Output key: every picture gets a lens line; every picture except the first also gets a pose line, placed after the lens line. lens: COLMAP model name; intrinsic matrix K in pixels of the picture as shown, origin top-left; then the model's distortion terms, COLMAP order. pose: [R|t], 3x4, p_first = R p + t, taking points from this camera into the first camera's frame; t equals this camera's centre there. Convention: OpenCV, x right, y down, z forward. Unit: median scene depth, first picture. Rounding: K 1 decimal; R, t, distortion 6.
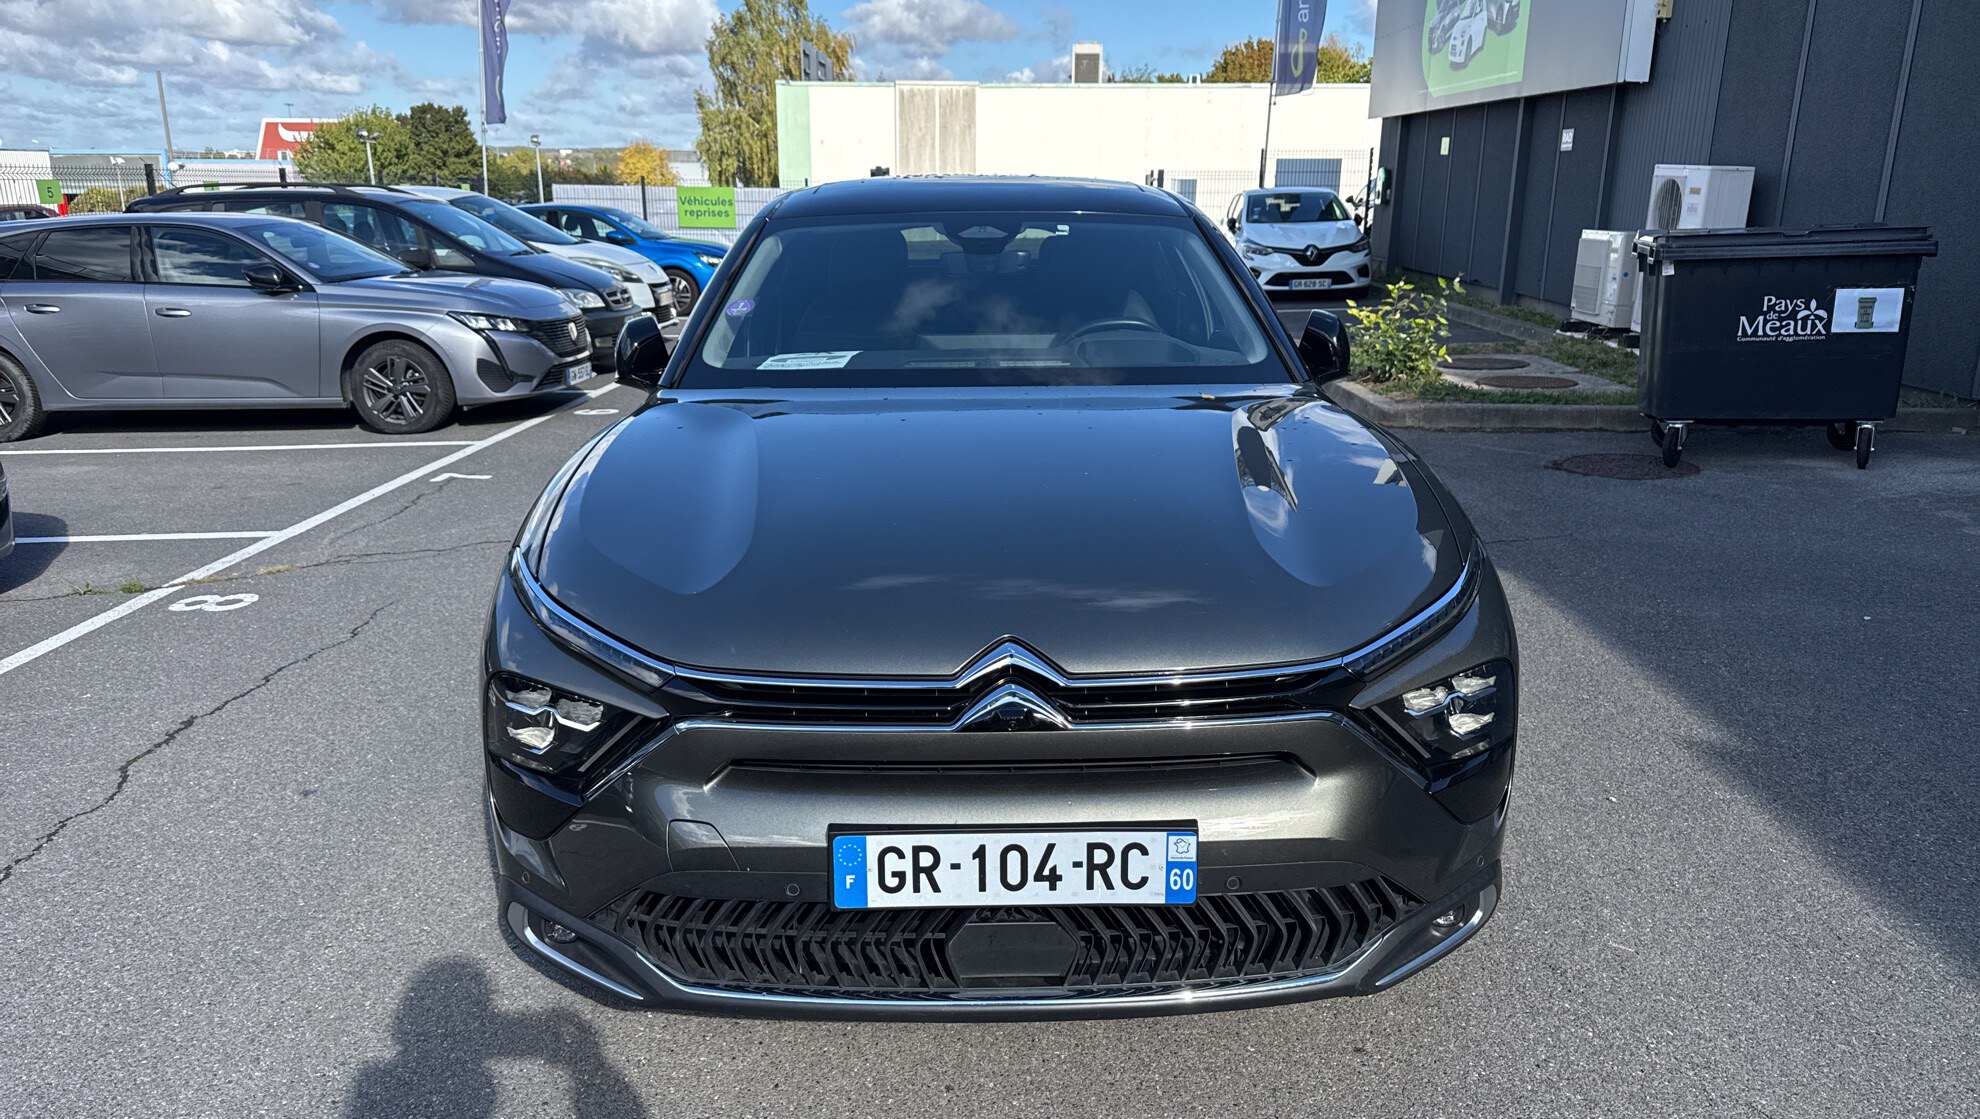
lens RADIAL K [[1436.1, 0, 990.0], [0, 1436.1, 559.5], [0, 0, 1]] dist [0.093126, -0.192463]
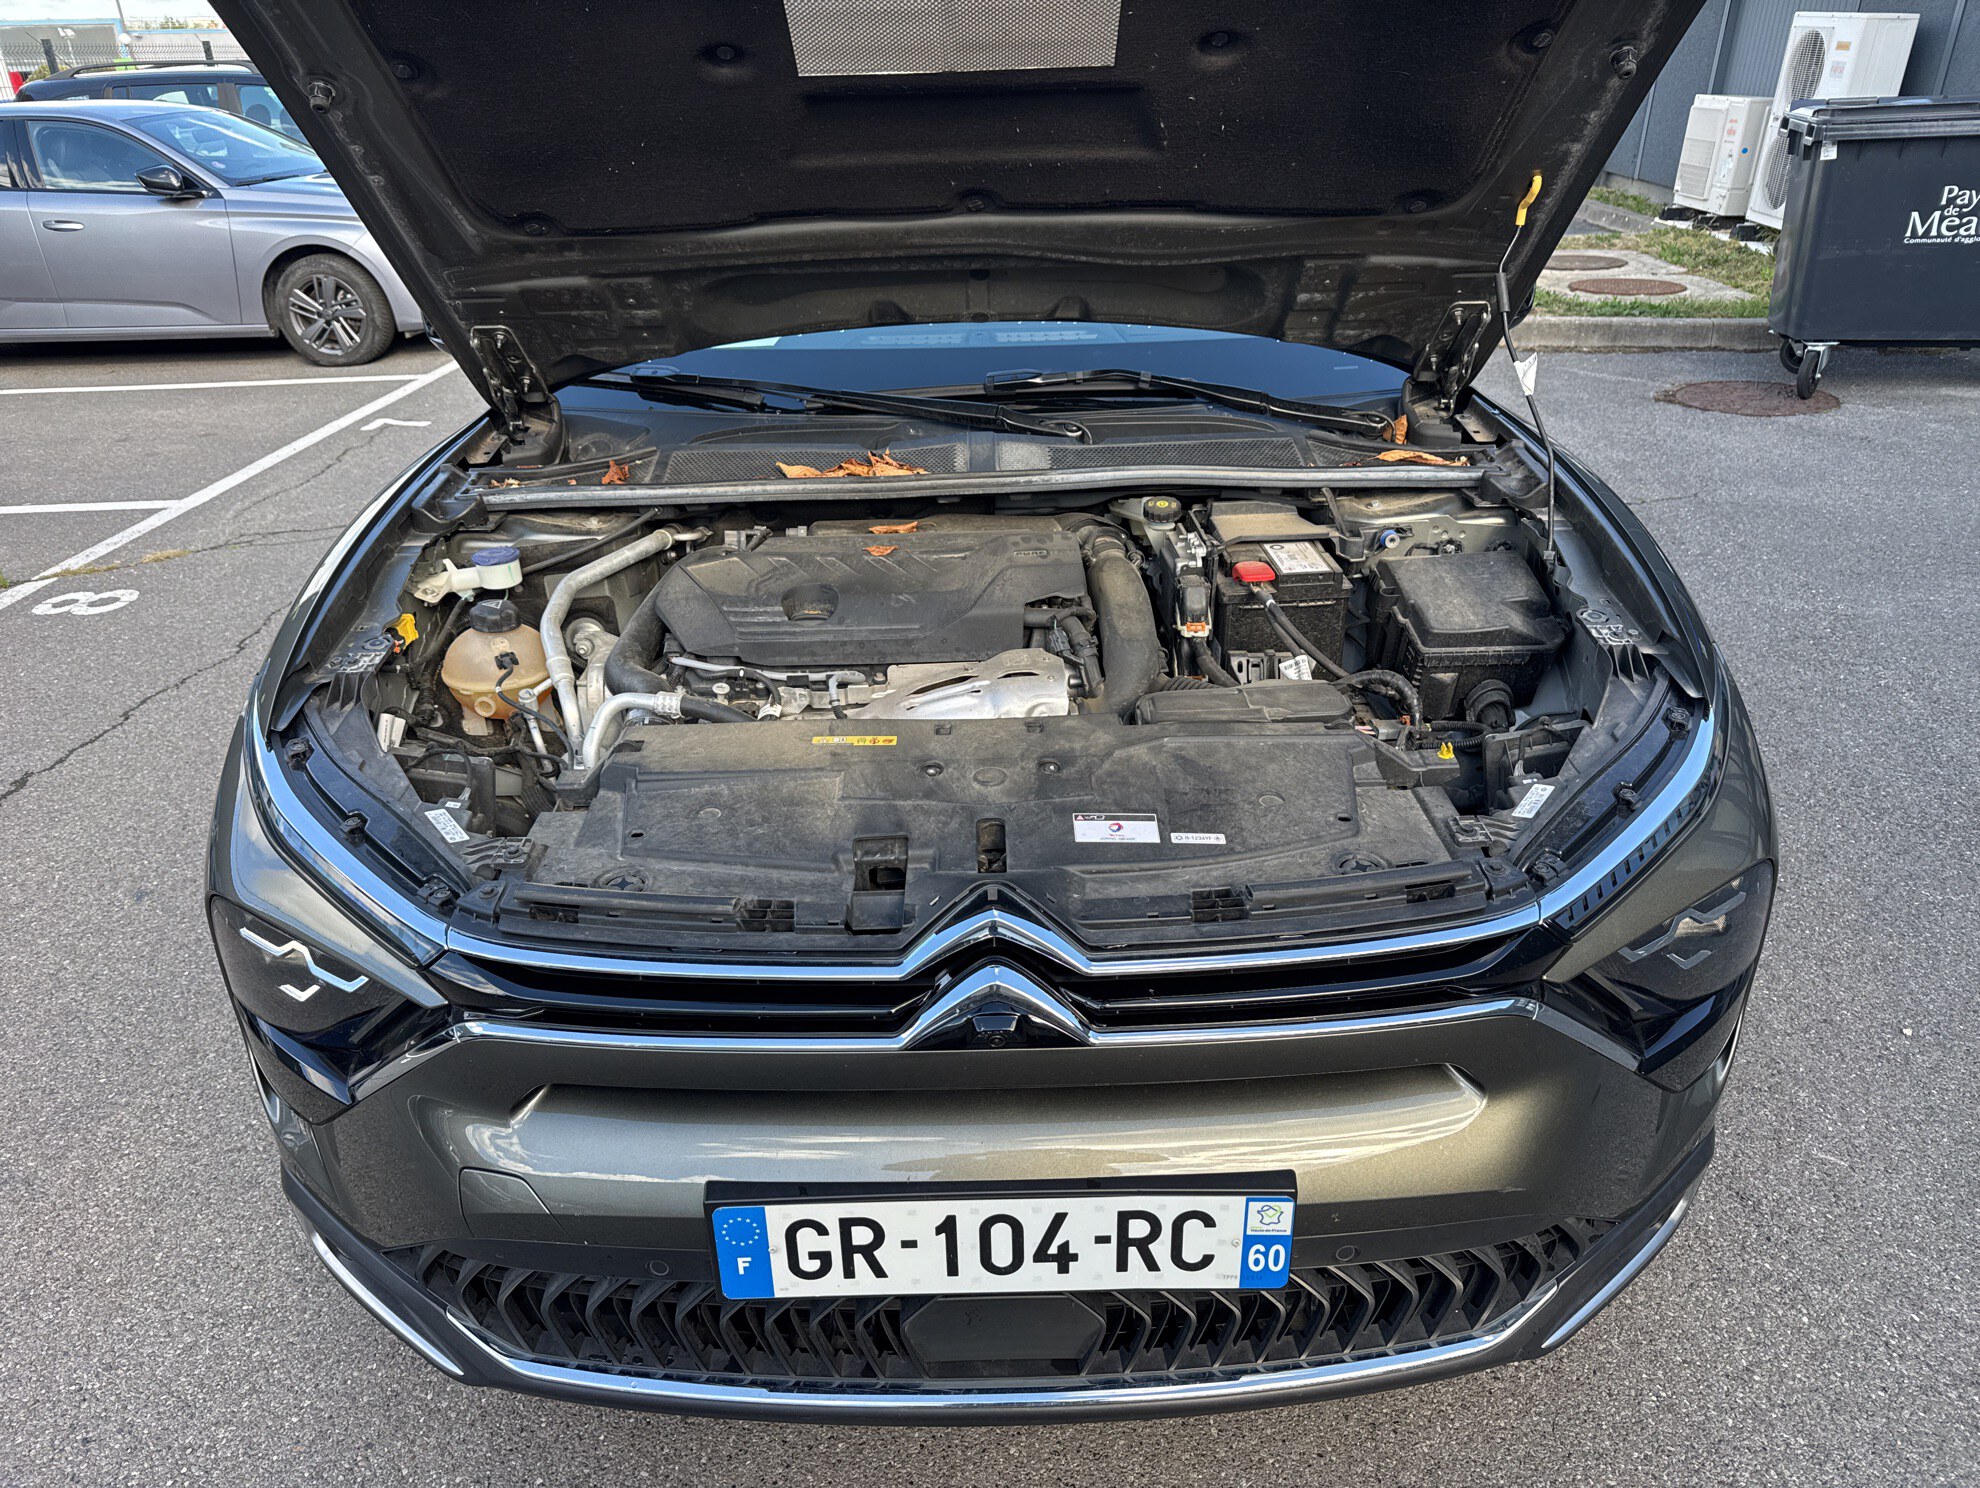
lens RADIAL K [[1394.2, 0, 990.0], [0, 1394.2, 744.0], [0, 0, 1]] dist [0.020254, -0.033585]
pose [[0.999759, -0.005674, -0.021196, 0.010527], [0.010011, 0.977535, 0.210534, -0.053234], [0.019526, -0.210695, 0.977357, 0.183204]]
